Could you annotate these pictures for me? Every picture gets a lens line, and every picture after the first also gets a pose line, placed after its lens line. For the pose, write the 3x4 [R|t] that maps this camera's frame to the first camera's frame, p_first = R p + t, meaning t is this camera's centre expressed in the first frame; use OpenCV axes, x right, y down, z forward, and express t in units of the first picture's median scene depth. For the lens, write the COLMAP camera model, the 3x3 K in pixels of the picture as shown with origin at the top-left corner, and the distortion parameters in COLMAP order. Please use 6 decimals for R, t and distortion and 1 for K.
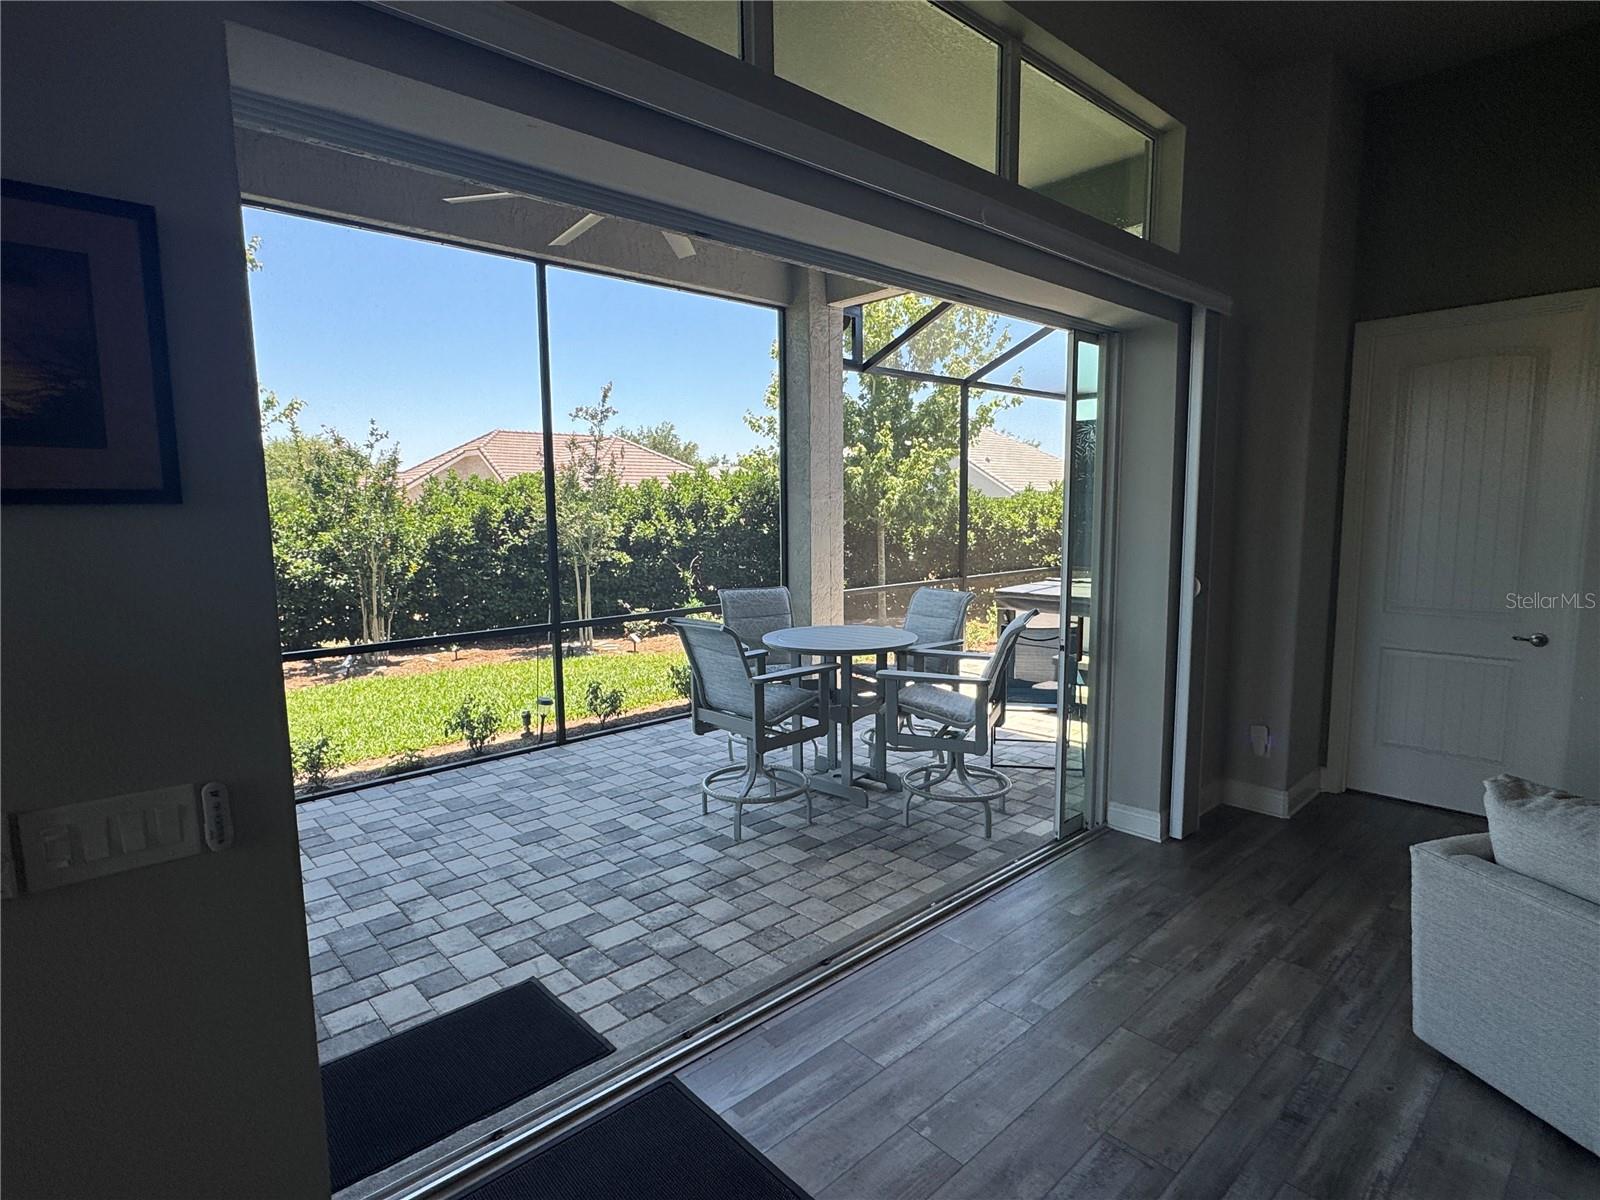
lens RADIAL K [[842.2, 0, 800.0], [0, 842.2, 600.0], [0, 0, 1]] dist [-0.003040, 0.001318]
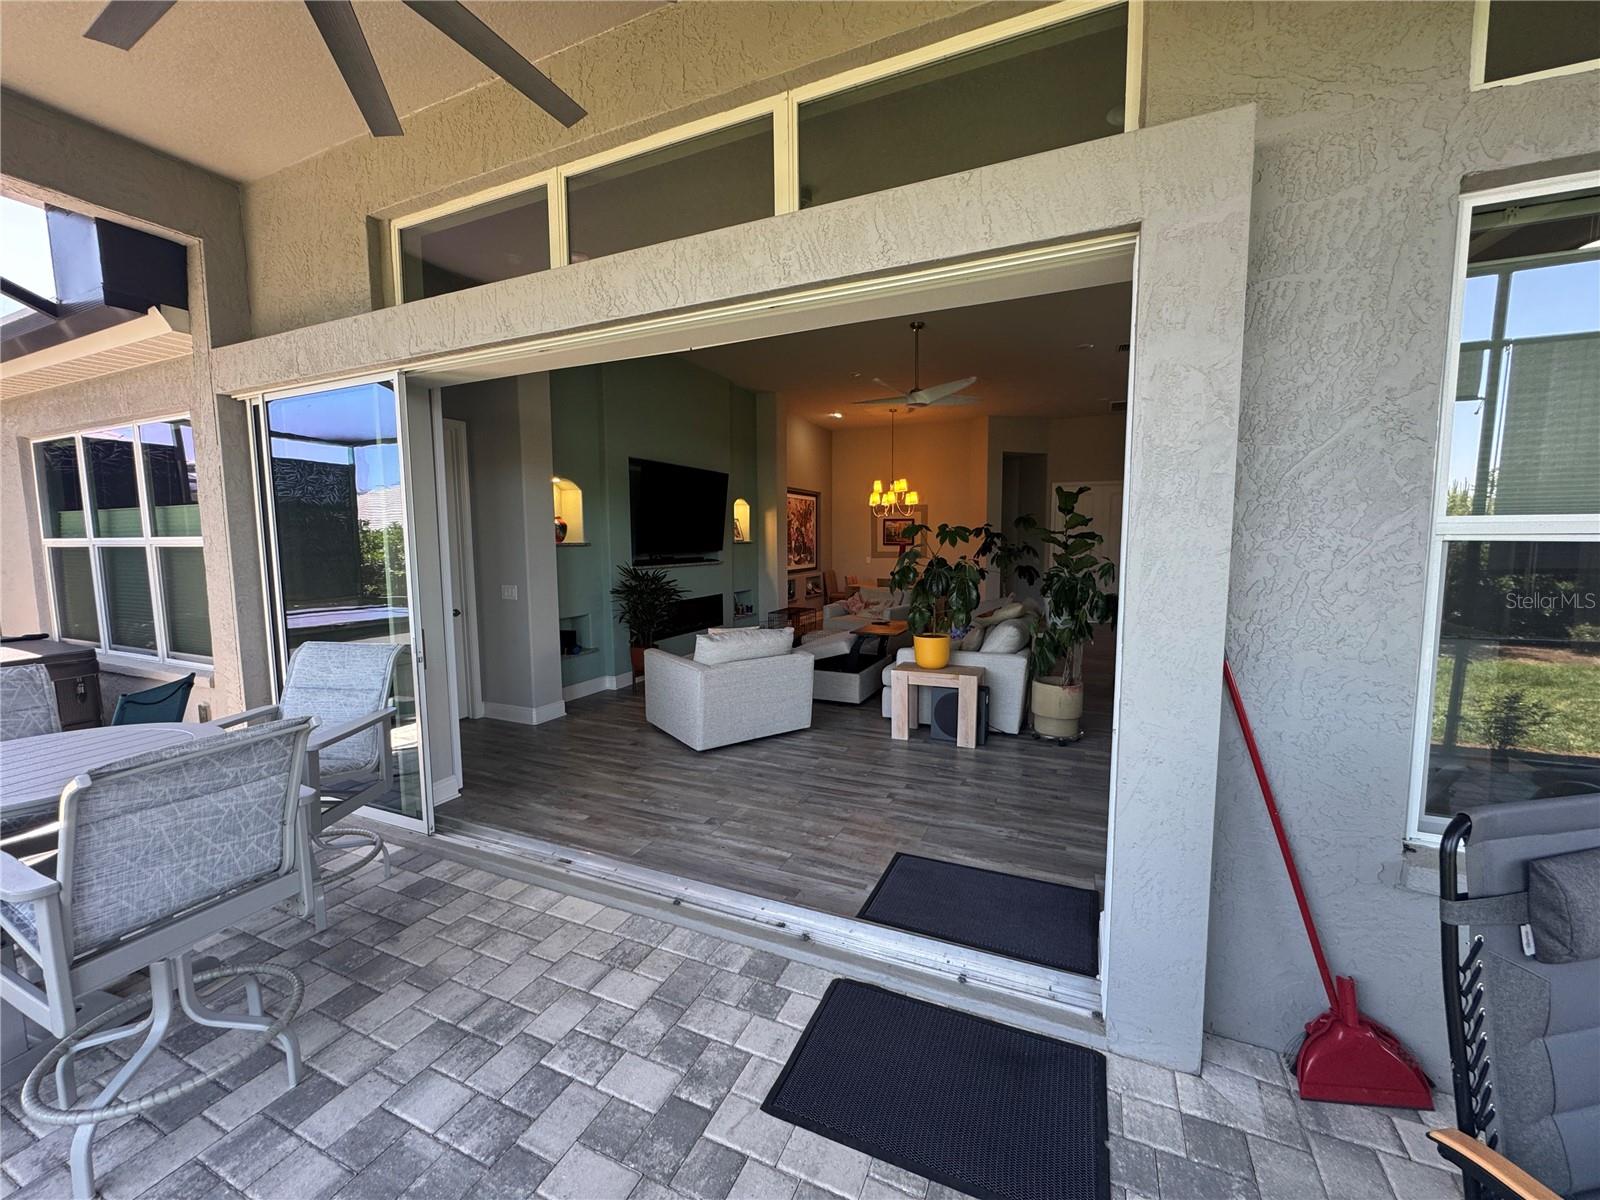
lens RADIAL K [[638.5, 0, 800.0], [0, 638.5, 600.0], [0, 0, 1]] dist [-0.004791, -0.000423]
pose [[-0.390326, -0.077629, 0.917398, -0.766801], [0.118674, 0.983884, 0.133747, -0.086545], [-0.912996, 0.161076, -0.374823, 1.017785]]
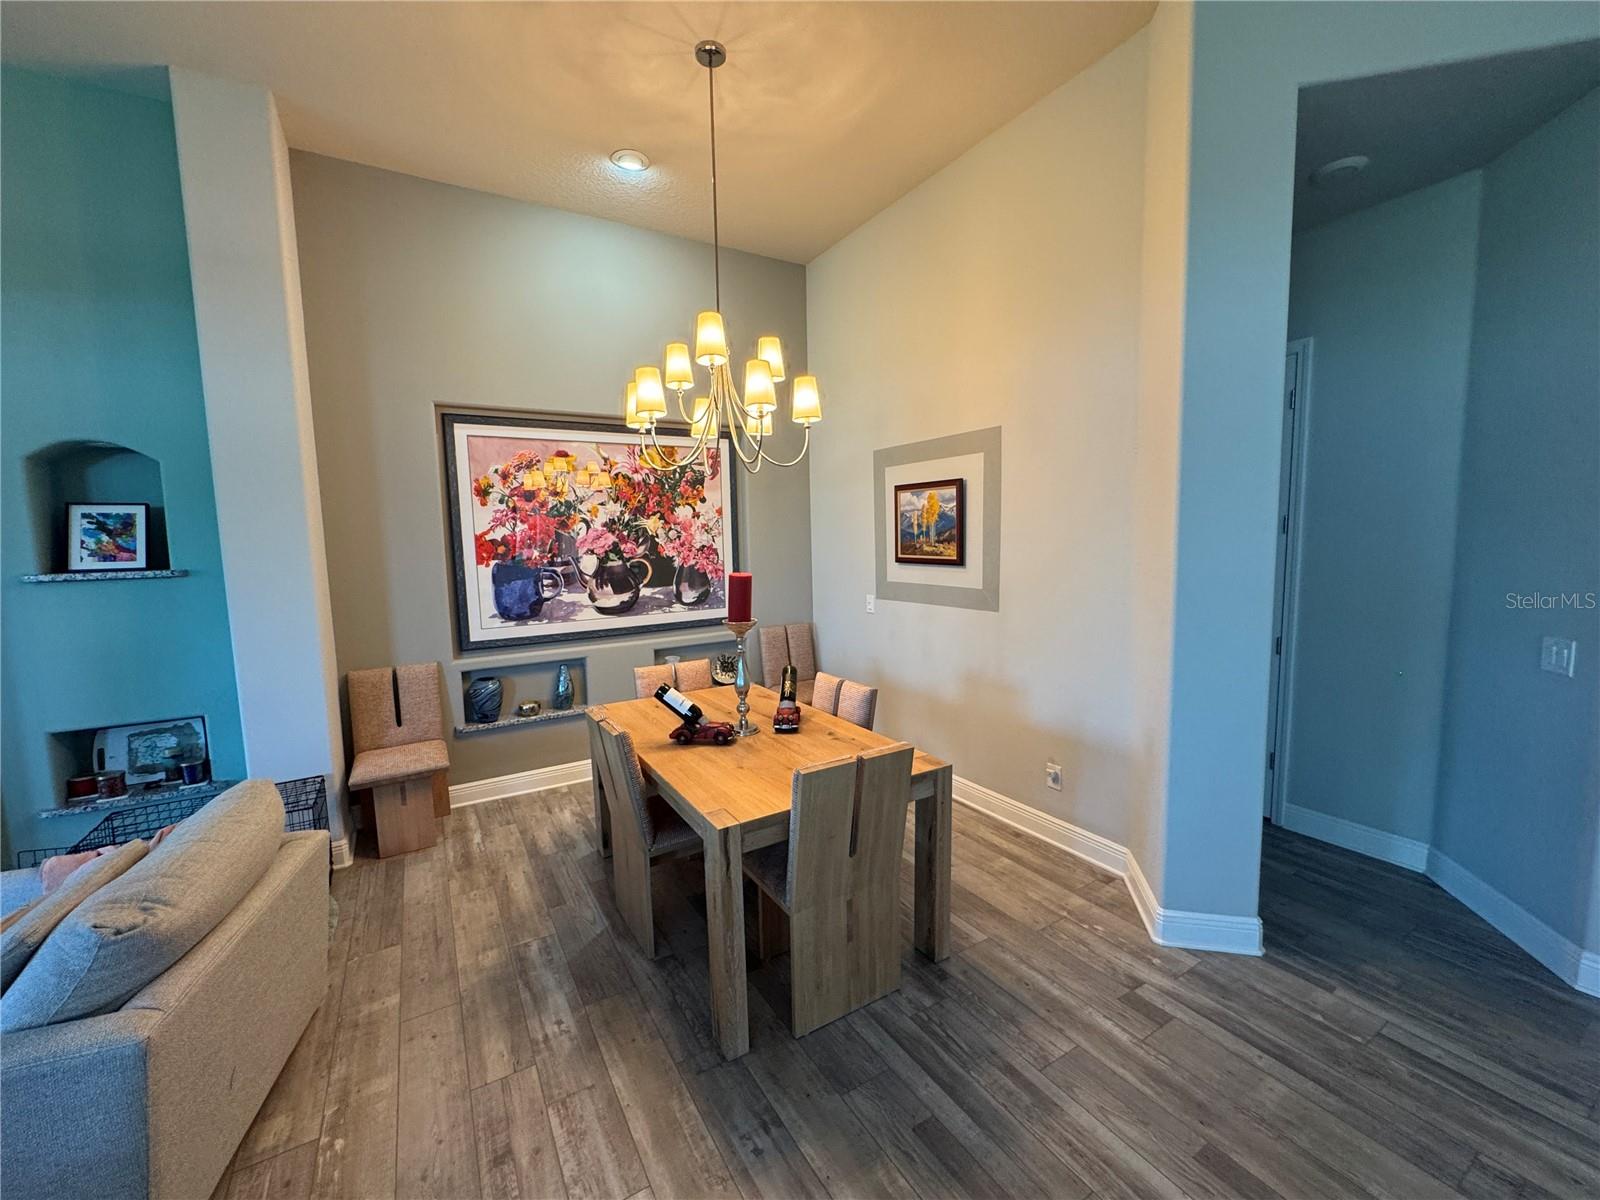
lens RADIAL K [[638.5, 0, 800.0], [0, 638.5, 600.0], [0, 0, 1]] dist [-0.004791, -0.000423]
pose [[0.200587, -0.096437, 0.974918, 1.220329], [0.139143, 0.987859, 0.069089, 0.114682], [-0.969744, 0.121795, 0.211570, -0.963278]]
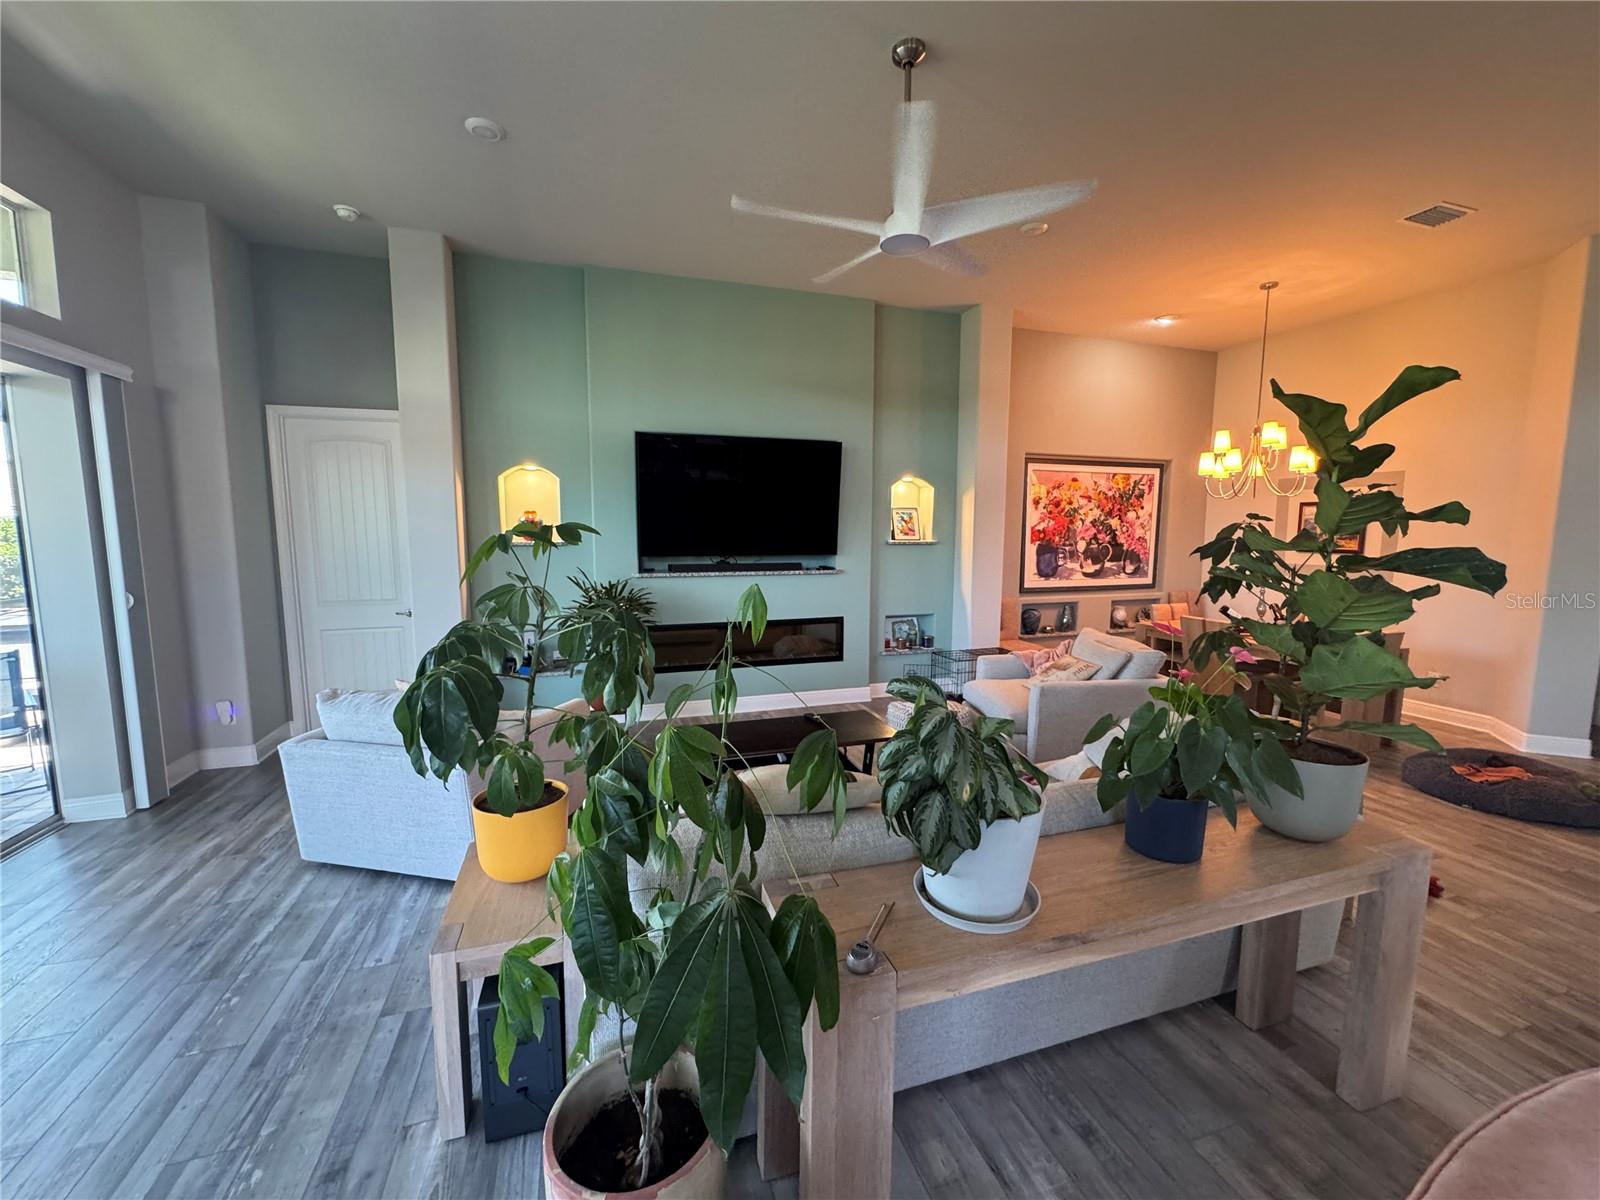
lens RADIAL K [[638.5, 0, 800.0], [0, 638.5, 600.0], [0, 0, 1]] dist [-0.004791, -0.000423]
pose [[0.416150, -0.092553, 0.904573, 0.050329], [0.102238, 0.993261, 0.054592, 0.038820], [-0.903530, 0.069763, 0.422808, -0.316941]]
